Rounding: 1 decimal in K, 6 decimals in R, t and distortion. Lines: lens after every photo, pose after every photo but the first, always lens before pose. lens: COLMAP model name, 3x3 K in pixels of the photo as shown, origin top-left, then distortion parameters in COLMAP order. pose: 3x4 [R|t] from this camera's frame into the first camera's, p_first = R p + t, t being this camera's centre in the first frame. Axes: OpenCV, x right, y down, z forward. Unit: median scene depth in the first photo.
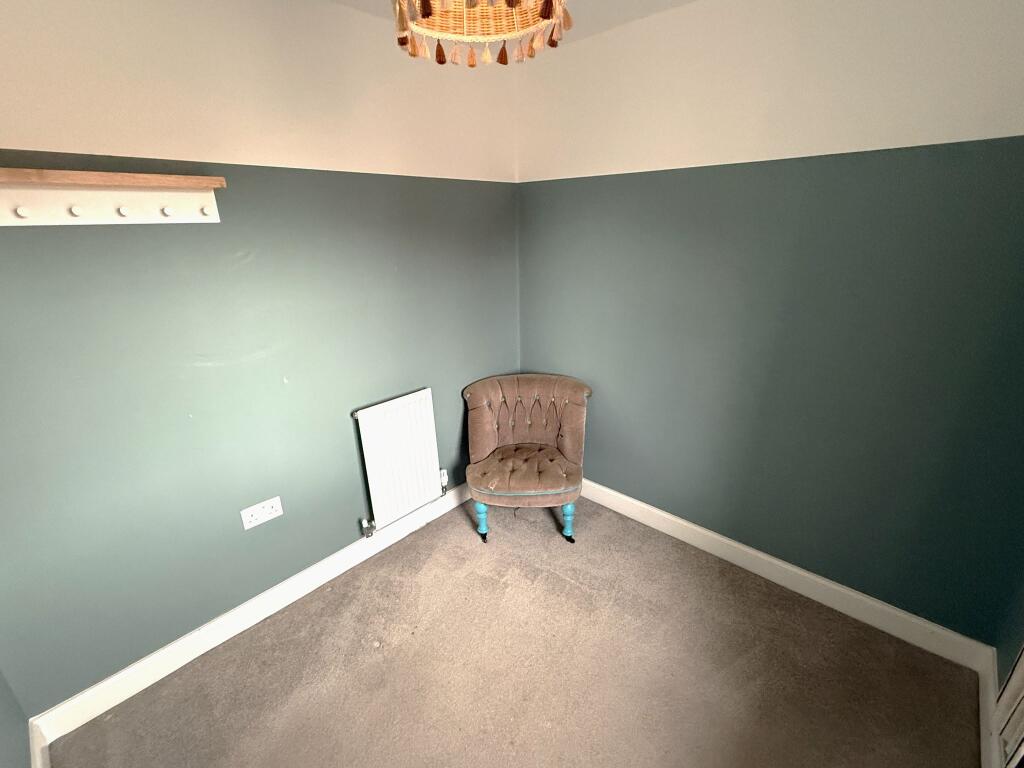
lens RADIAL K [[455.2, 0, 512.0], [0, 455.2, 384.0], [0, 0, 1]] dist [-0.000604, -0.000060]
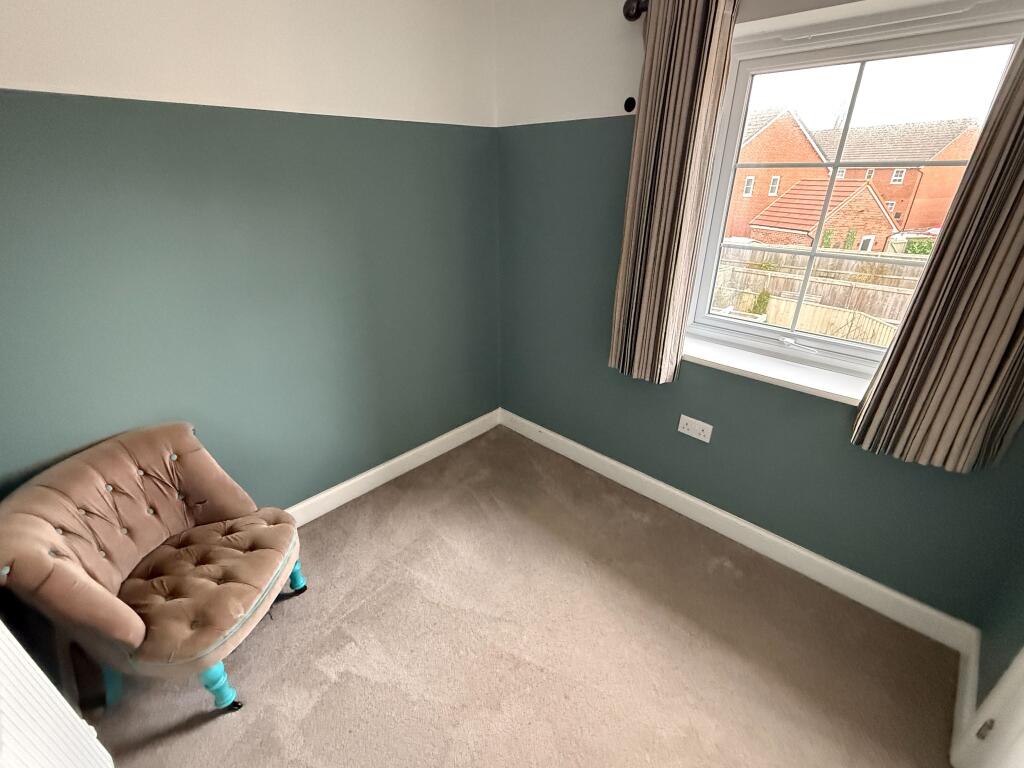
lens RADIAL K [[462.9, 0, 509.0], [0, 462.9, 374.3], [0, 0, 1]] dist [0.000291, 0.000120]
pose [[0.023044, -0.382161, 0.923808, -0.505151], [0.341982, 0.871322, 0.351918, -0.154701], [-0.939424, 0.307816, 0.150771, 0.472089]]
